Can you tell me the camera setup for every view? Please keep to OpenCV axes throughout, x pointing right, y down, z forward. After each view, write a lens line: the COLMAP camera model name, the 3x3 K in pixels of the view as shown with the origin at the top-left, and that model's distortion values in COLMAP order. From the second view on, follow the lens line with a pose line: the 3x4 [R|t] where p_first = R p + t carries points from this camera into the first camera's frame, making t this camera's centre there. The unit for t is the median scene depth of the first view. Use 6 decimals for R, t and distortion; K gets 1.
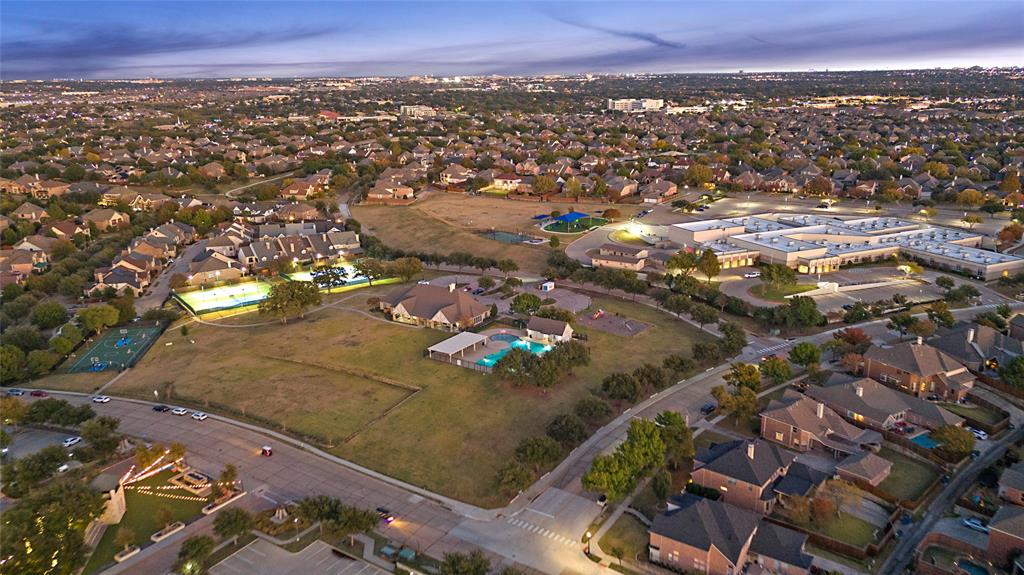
lens RADIAL K [[754.2, 0, 512.0], [0, 754.2, 287.5], [0, 0, 1]] dist [0.076921, -0.065699]
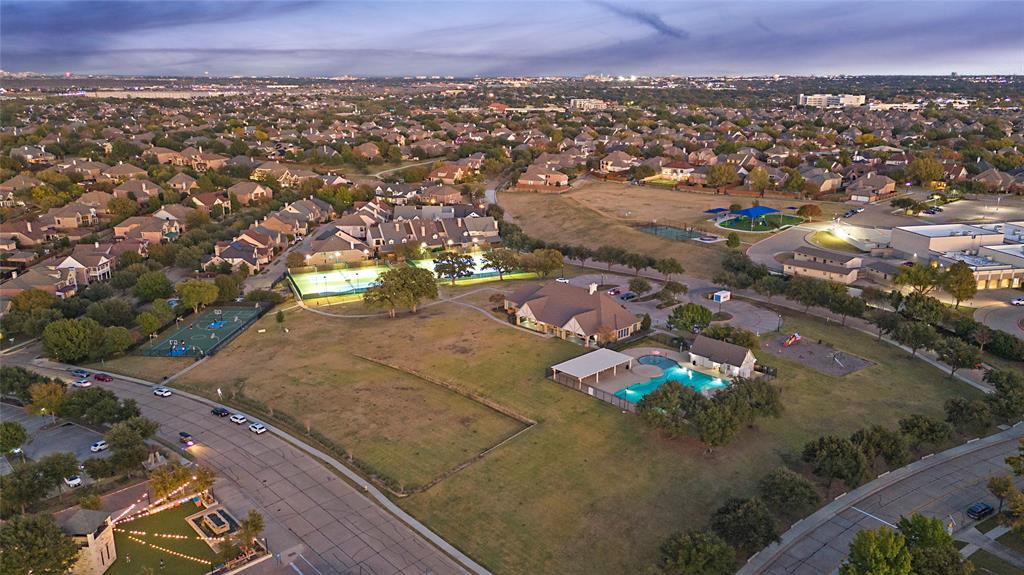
lens RADIAL K [[754.2, 0, 512.0], [0, 754.2, 287.5], [0, 0, 1]] dist [0.076921, -0.065699]
pose [[0.975175, 0.071058, -0.209723, 0.000937], [-0.071276, 0.997435, 0.006527, -0.000210], [0.209649, 0.008583, 0.977739, 0.164031]]
